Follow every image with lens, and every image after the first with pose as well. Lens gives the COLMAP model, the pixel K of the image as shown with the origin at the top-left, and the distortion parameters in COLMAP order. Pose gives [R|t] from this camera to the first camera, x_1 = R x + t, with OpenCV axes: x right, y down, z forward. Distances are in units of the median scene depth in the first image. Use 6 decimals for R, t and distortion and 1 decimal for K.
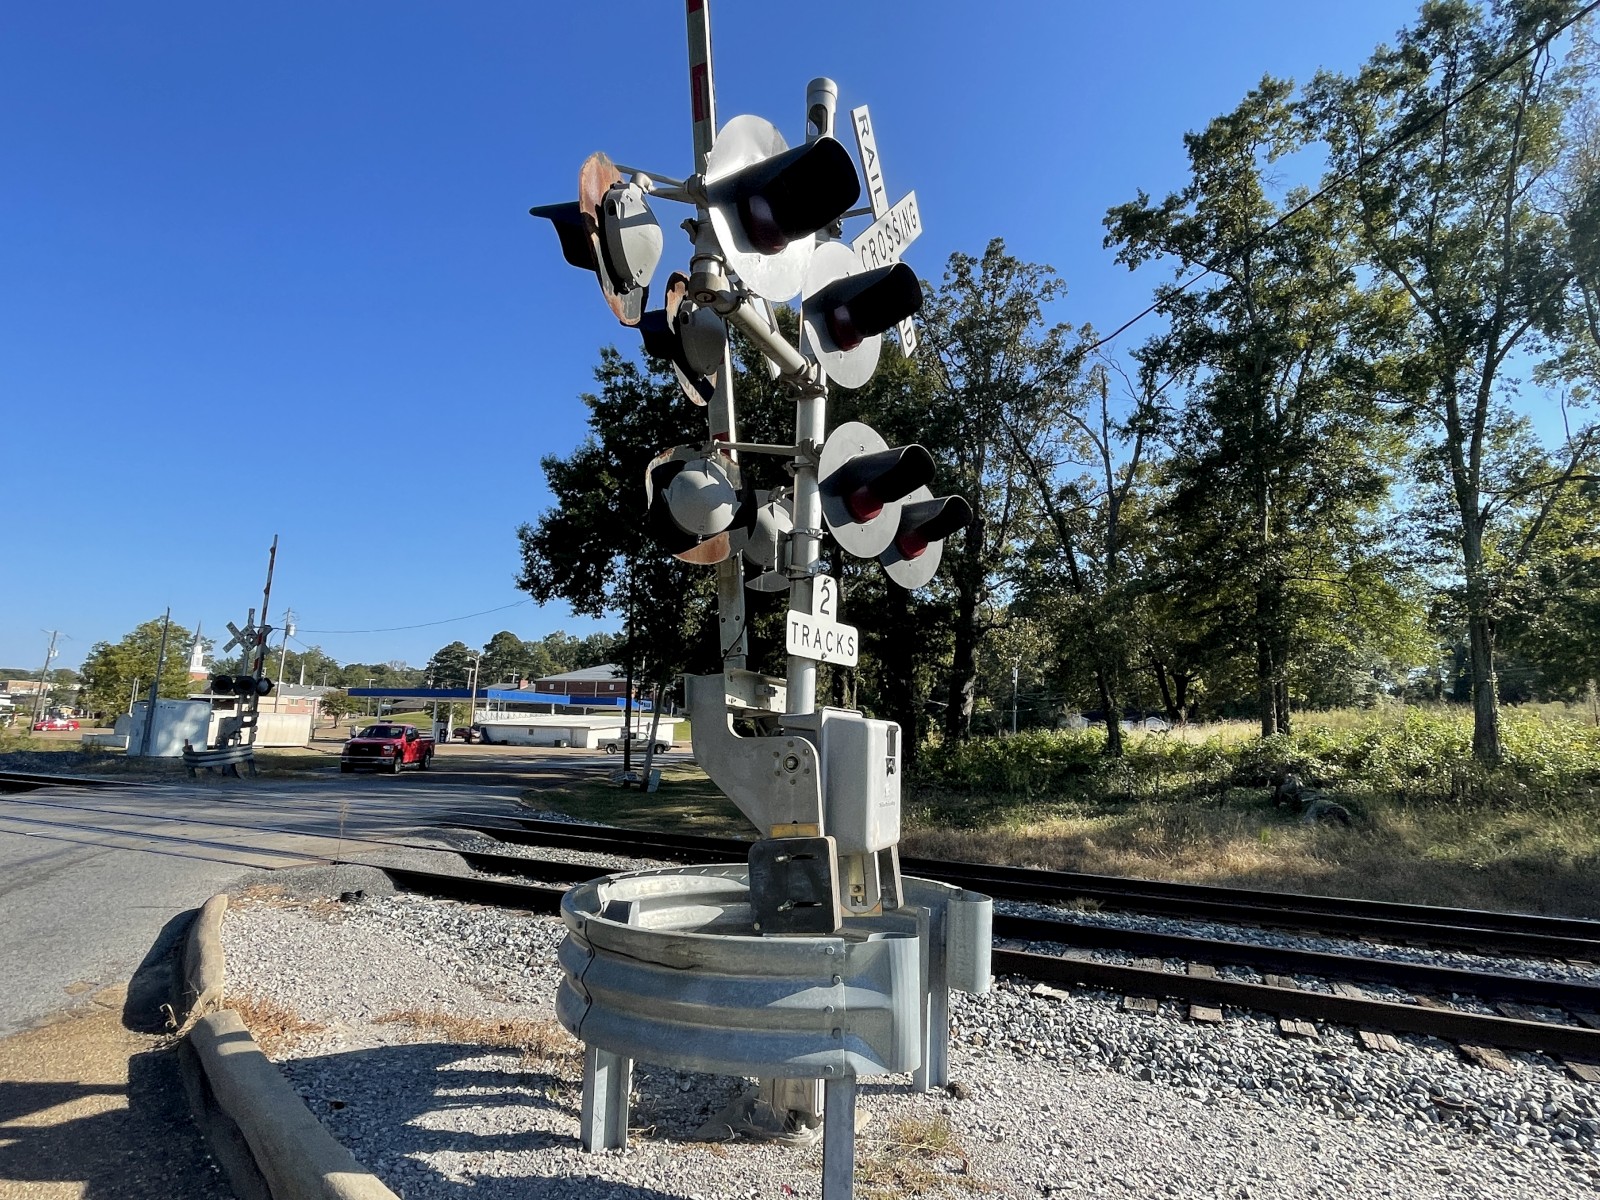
lens RADIAL K [[861.9, 0, 806.7], [0, 861.9, 603.7], [0, 0, 1]] dist [-0.002953, -0.000724]
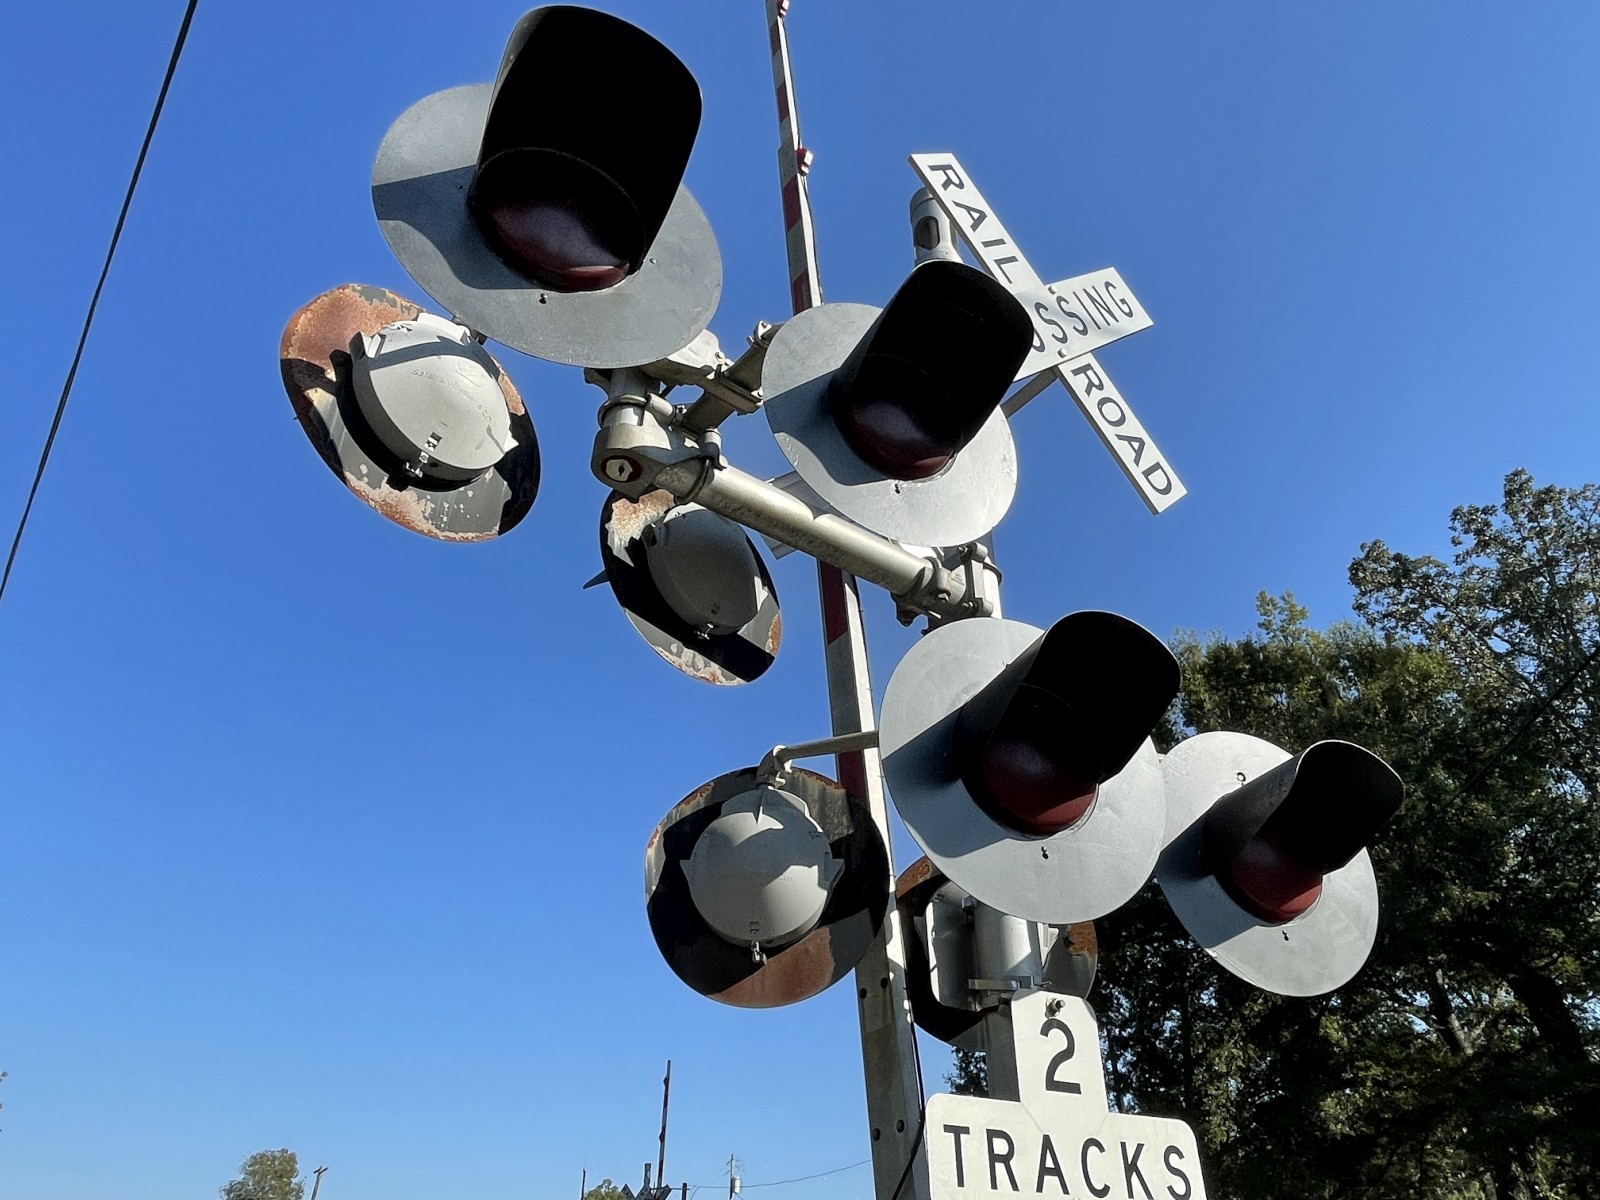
lens RADIAL K [[1076.4, 0, 807.1], [0, 1076.4, 603.8], [0, 0, 1]] dist [-0.001970, -0.001330]
pose [[0.875024, -0.295222, -0.383637, 0.027434], [0.105369, 0.889662, -0.444295, 0.003027], [0.472473, 0.348346, 0.809583, 0.071241]]
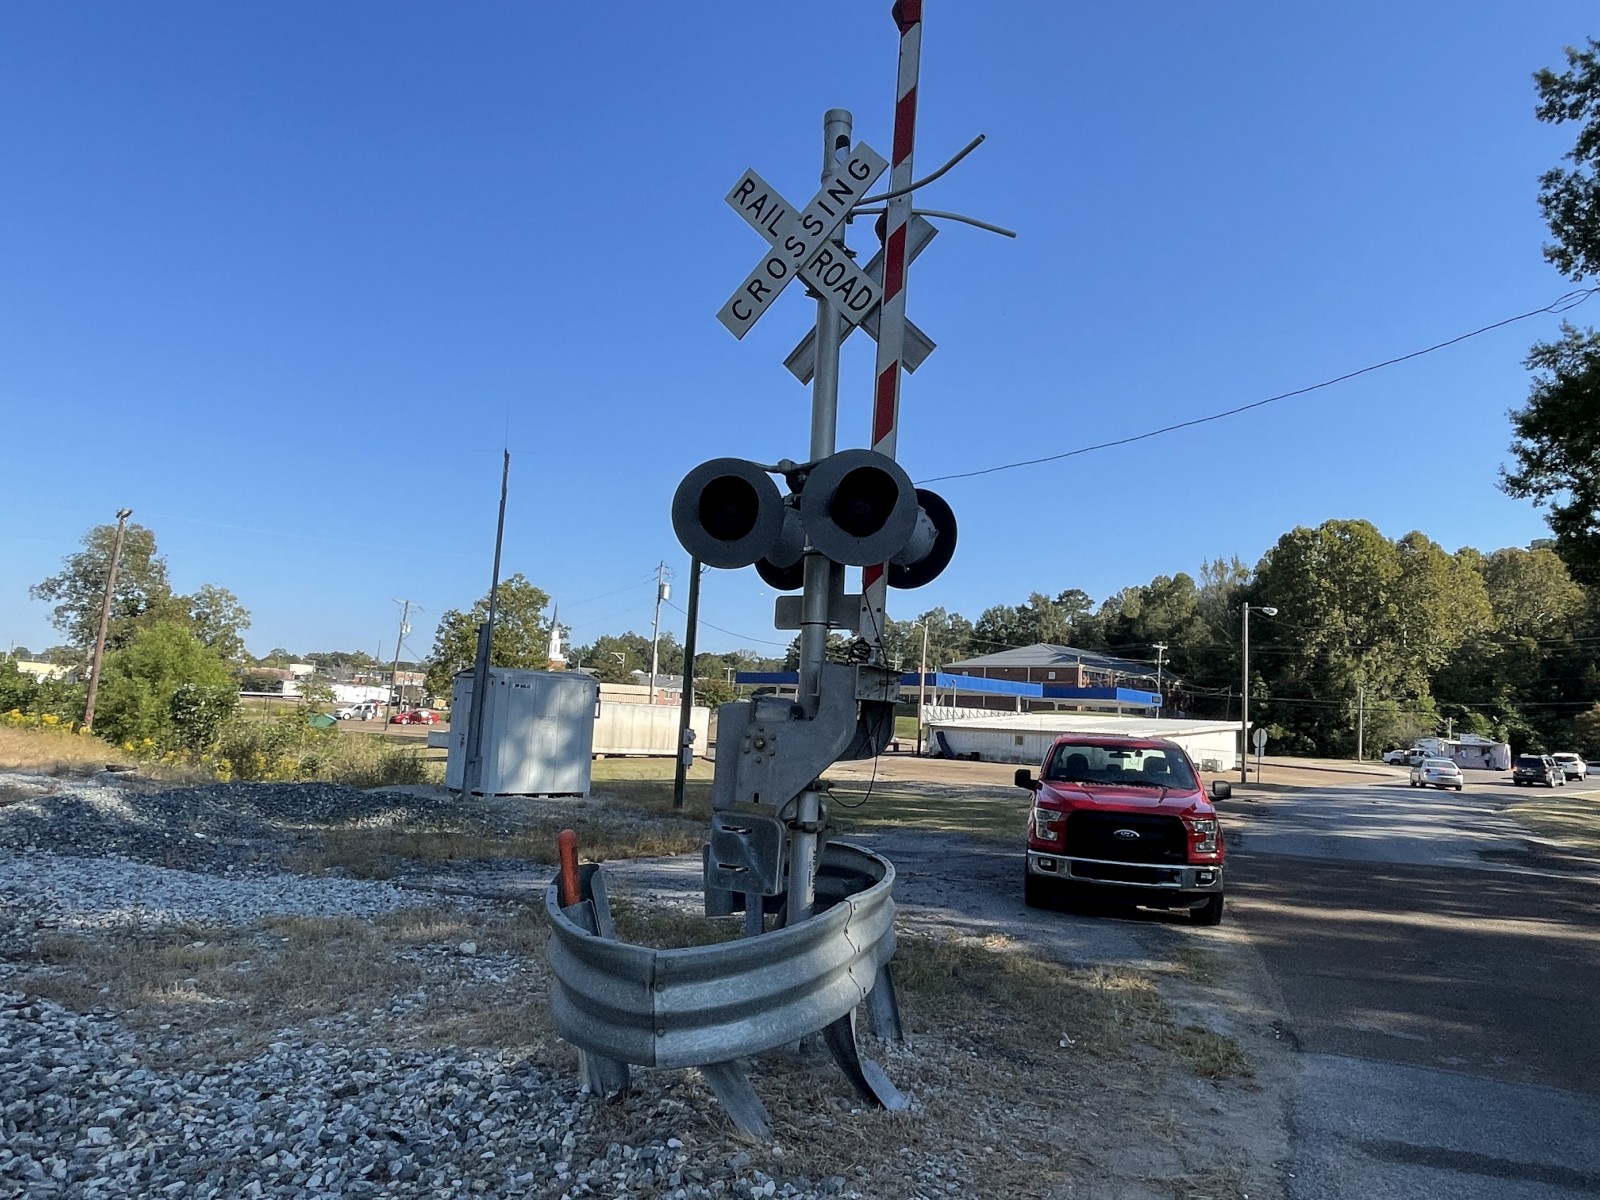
lens RADIAL K [[1023.8, 0, 798.9], [0, 1023.8, 597.8], [0, 0, 1]] dist [-0.002452, 0.006999]
pose [[0.928307, -0.027713, -0.370779, -0.551077], [0.033195, 0.999414, 0.008411, 0.101391], [0.370329, -0.020116, 0.928683, 0.761265]]
